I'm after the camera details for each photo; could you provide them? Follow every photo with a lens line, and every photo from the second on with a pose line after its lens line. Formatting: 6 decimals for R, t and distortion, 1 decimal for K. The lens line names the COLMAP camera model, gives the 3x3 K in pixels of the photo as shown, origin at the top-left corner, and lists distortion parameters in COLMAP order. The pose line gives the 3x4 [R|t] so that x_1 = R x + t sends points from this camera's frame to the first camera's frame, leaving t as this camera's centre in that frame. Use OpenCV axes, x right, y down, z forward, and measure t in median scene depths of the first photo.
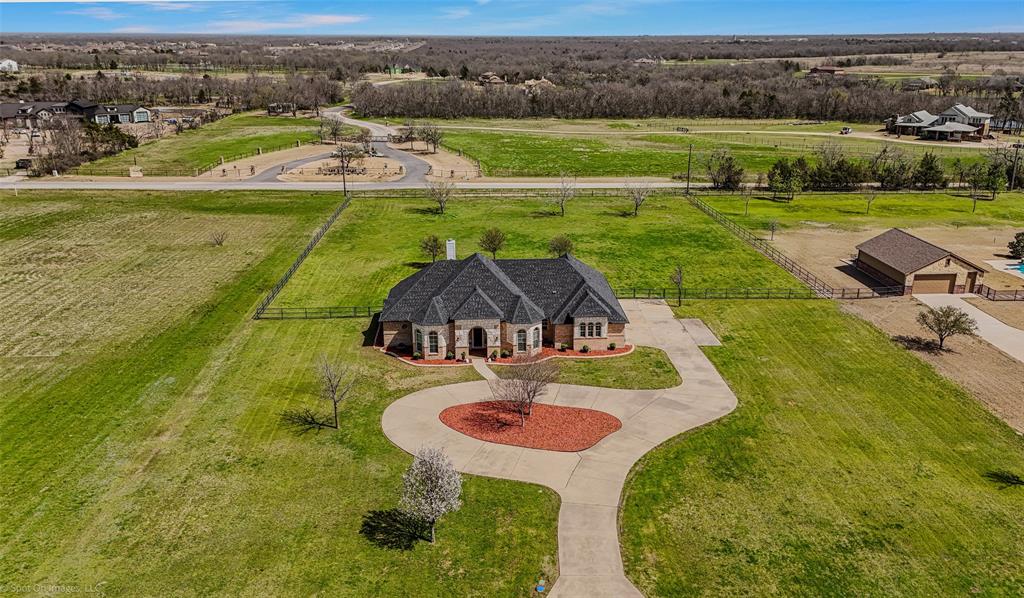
lens RADIAL K [[791.8, 0, 525.8], [0, 791.8, 295.7], [0, 0, 1]] dist [0.086717, -0.109120]
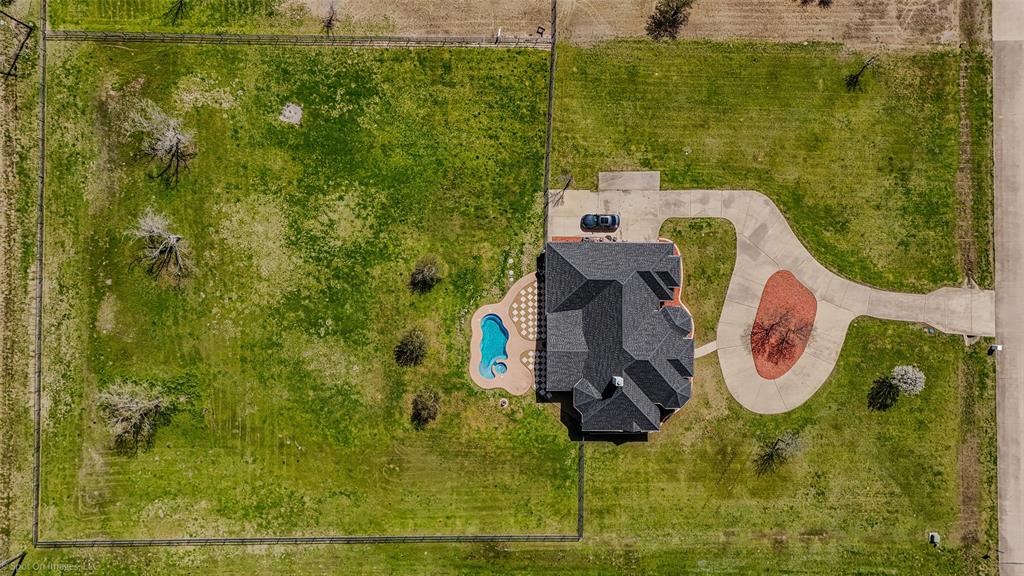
lens RADIAL K [[764.2, 0, 512.0], [0, 764.2, 288.0], [0, 0, 1]] dist [0.079431, -0.089468]
pose [[0.065284, -0.997701, 0.018192, 0.013049], [0.279055, 0.035757, 0.959609, -1.279387], [-0.958053, -0.057571, 0.280748, 0.896076]]
